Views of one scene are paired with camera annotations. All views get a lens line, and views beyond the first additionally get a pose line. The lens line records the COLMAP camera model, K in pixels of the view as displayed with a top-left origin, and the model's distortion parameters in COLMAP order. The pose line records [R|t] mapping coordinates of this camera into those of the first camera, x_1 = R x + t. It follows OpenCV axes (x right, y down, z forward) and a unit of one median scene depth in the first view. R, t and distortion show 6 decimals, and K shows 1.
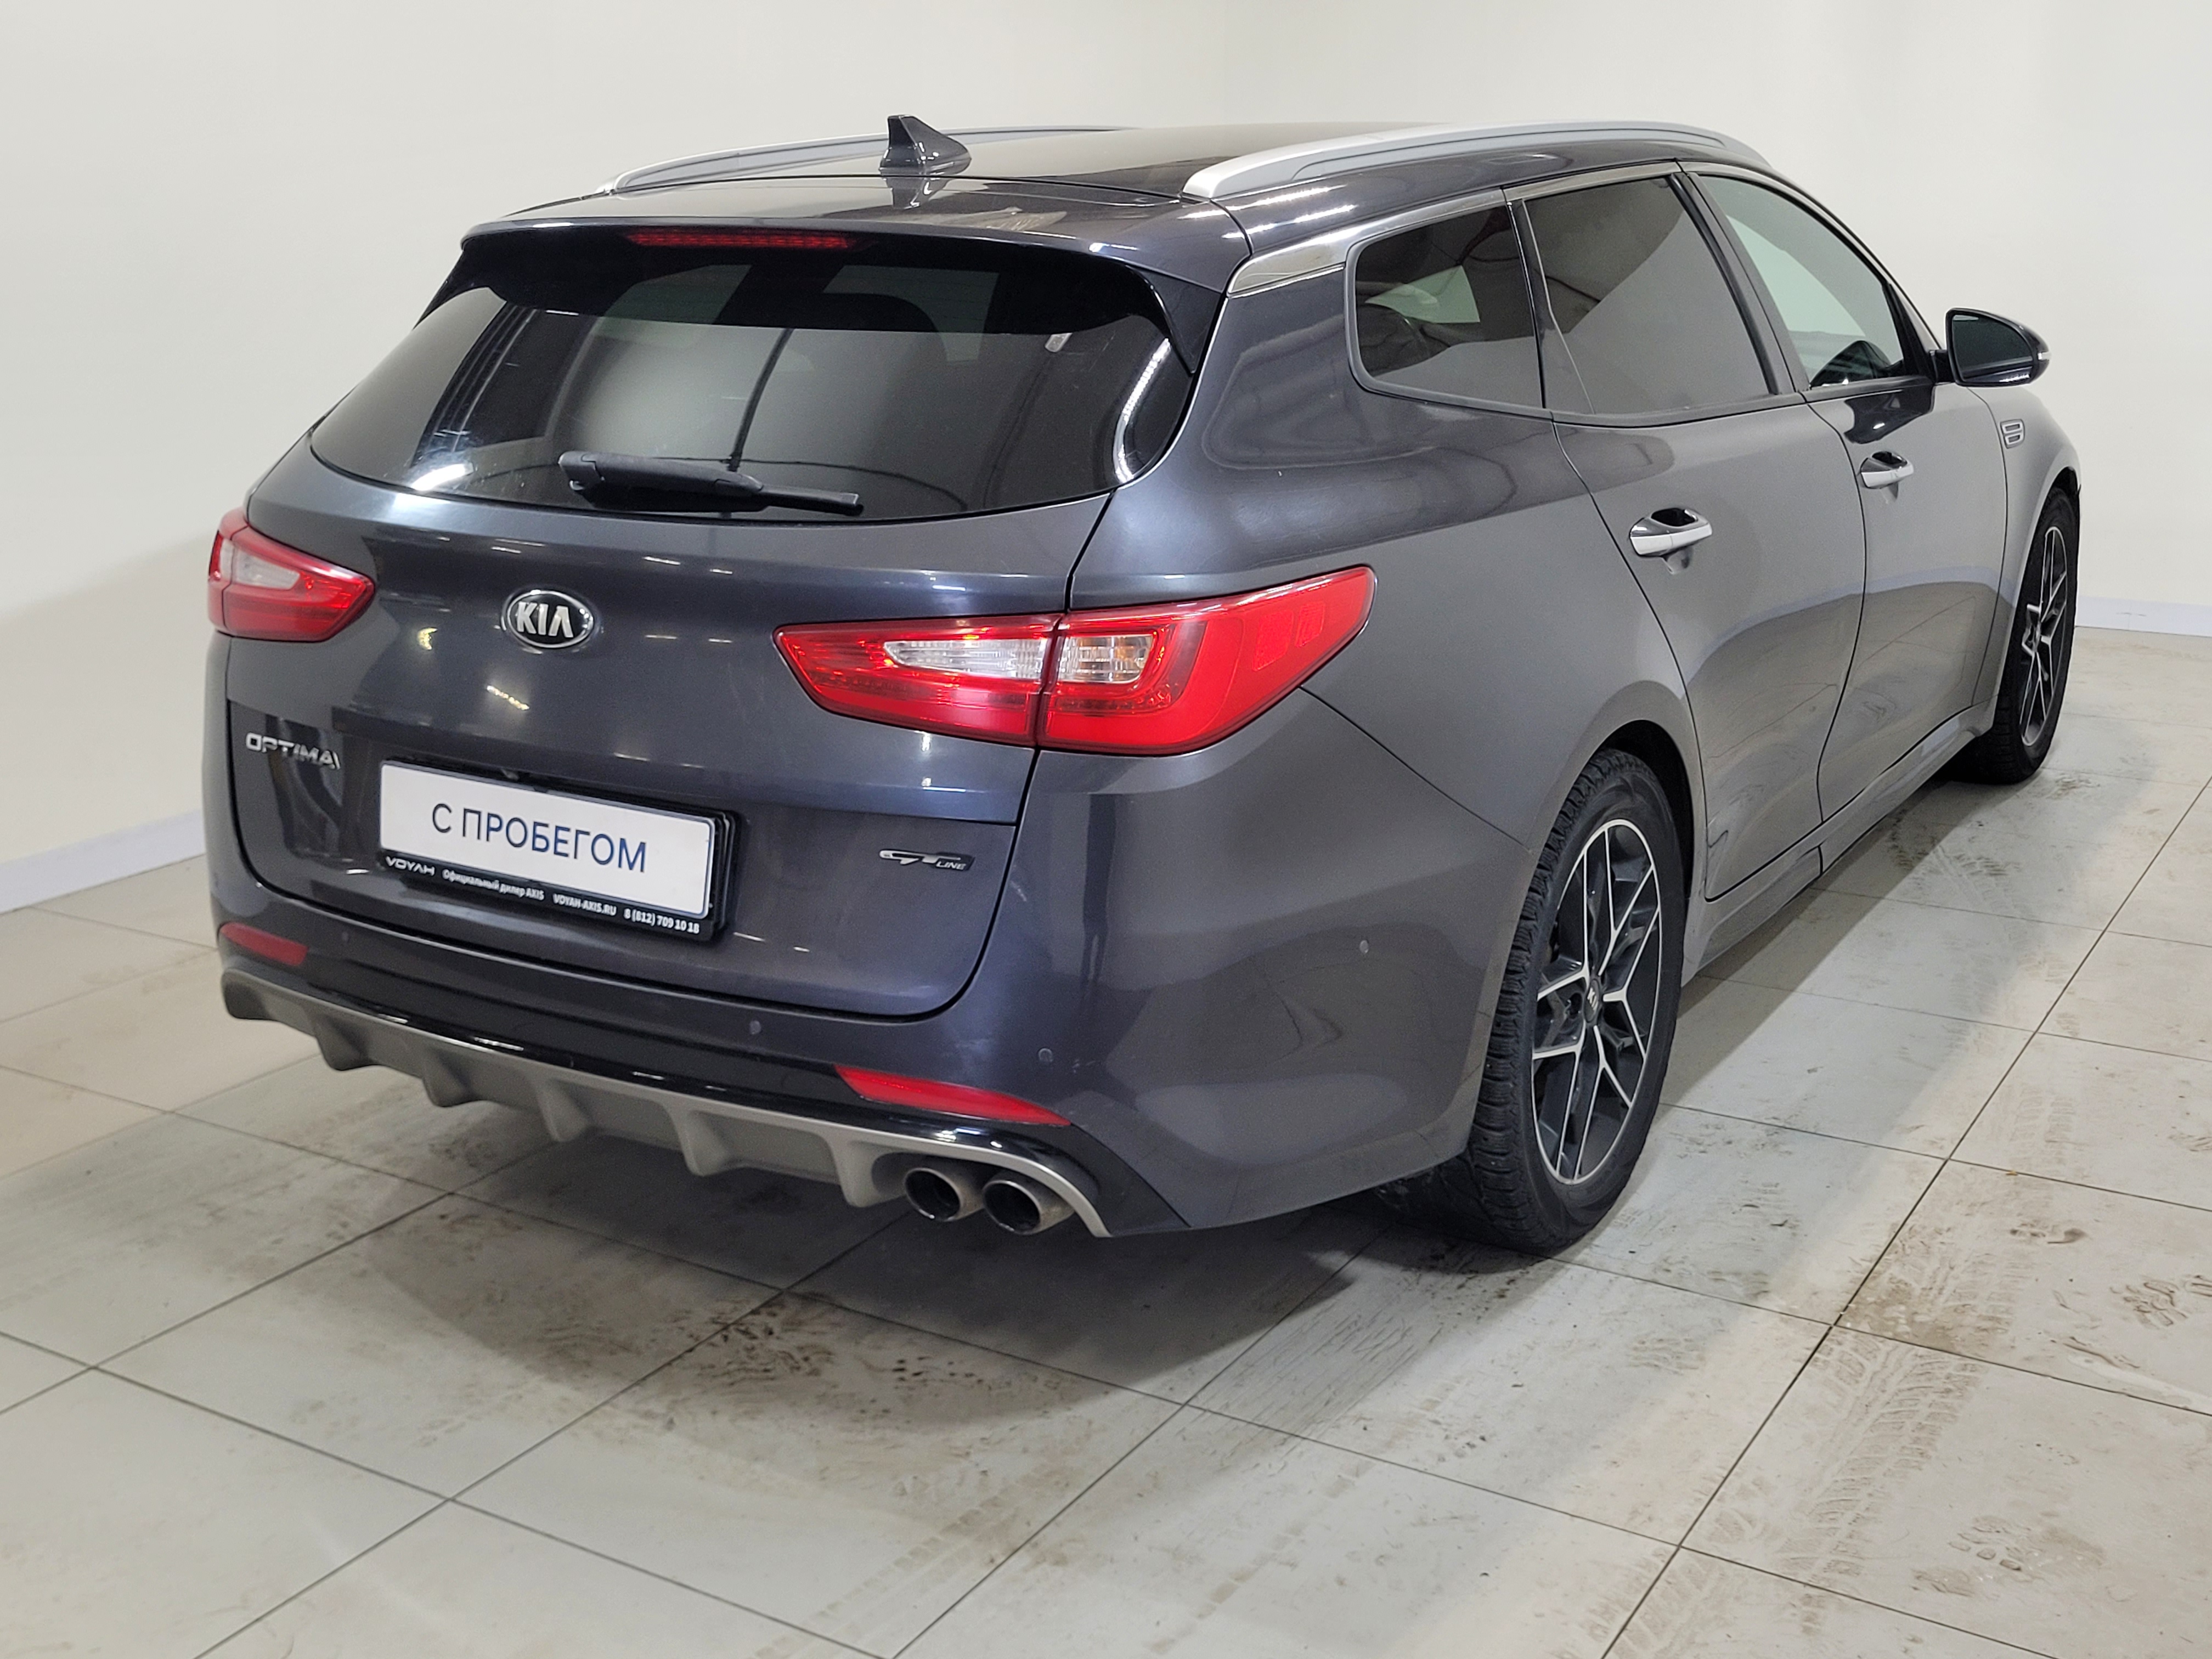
lens RADIAL K [[1762.1, 0, 1093.7], [0, 1762.1, 832.5], [0, 0, 1]] dist [0.002426, -0.007236]
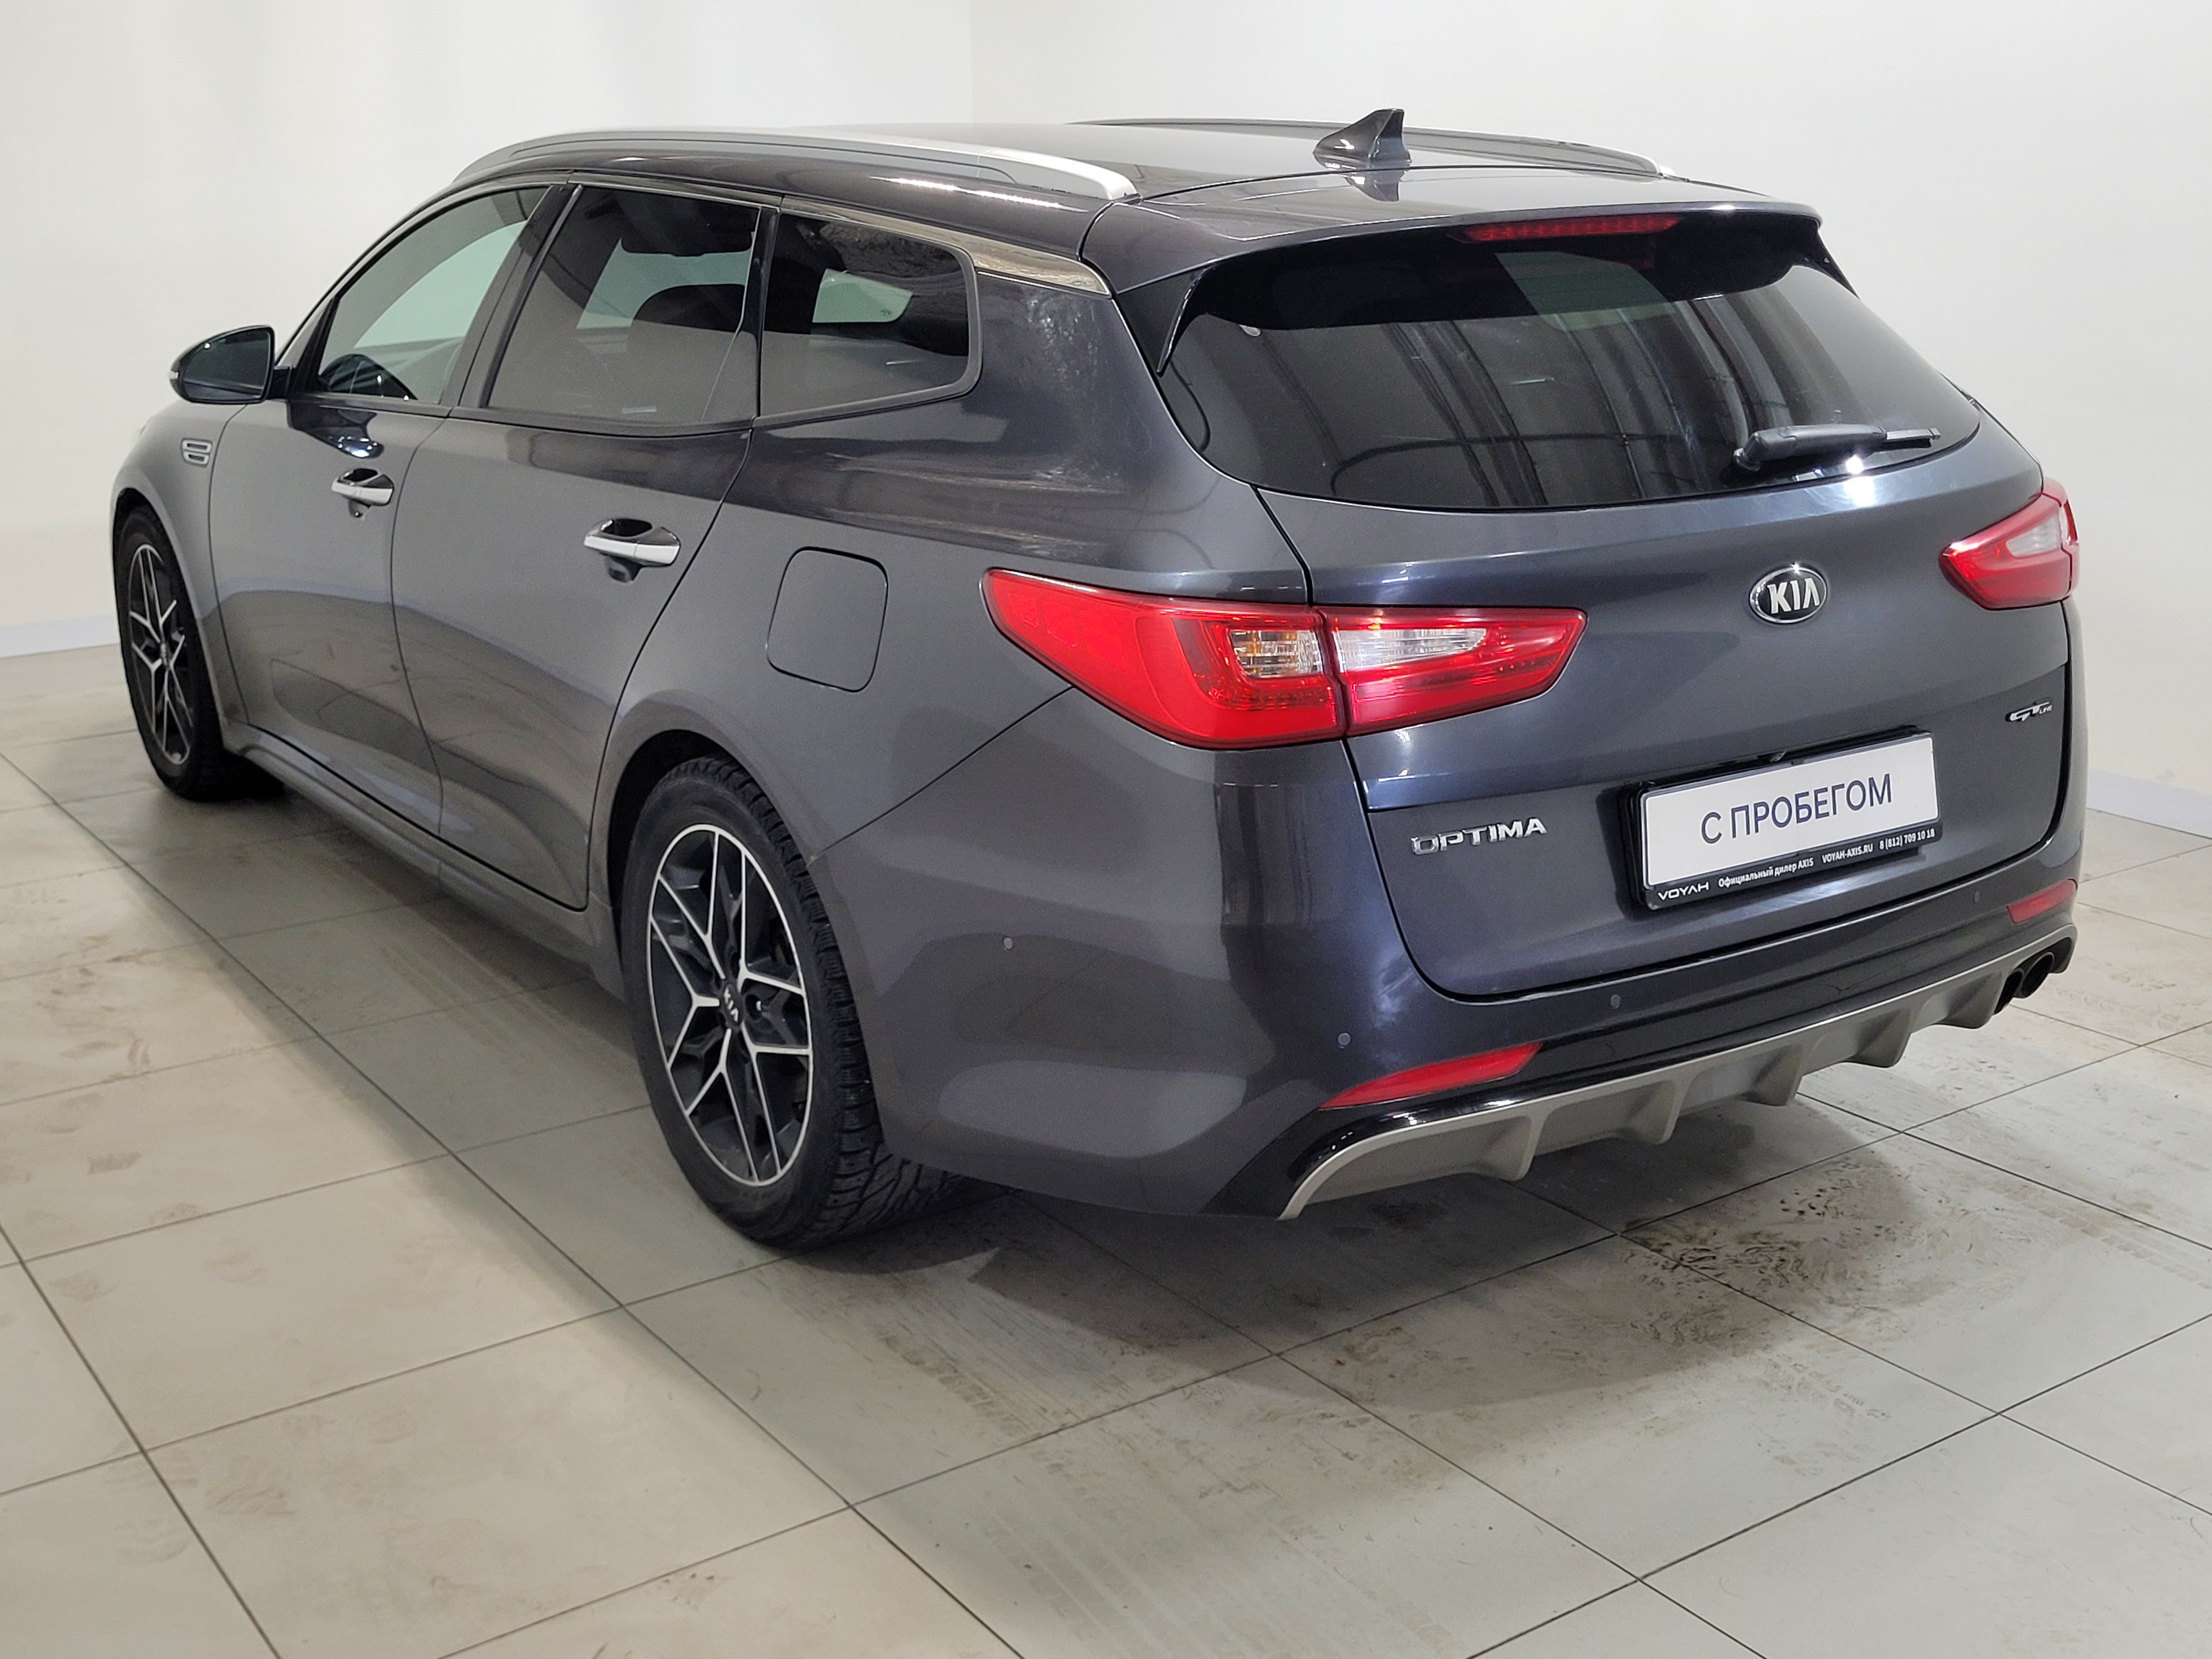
lens RADIAL K [[1762.1, 0, 1093.7], [0, 1762.1, 832.5], [0, 0, 1]] dist [0.002426, -0.007236]
pose [[0.634326, -0.290800, 0.716286, -1.308780], [0.295356, 0.947426, 0.123079, -0.230443], [-0.714419, 0.133487, 0.686867, 0.591335]]
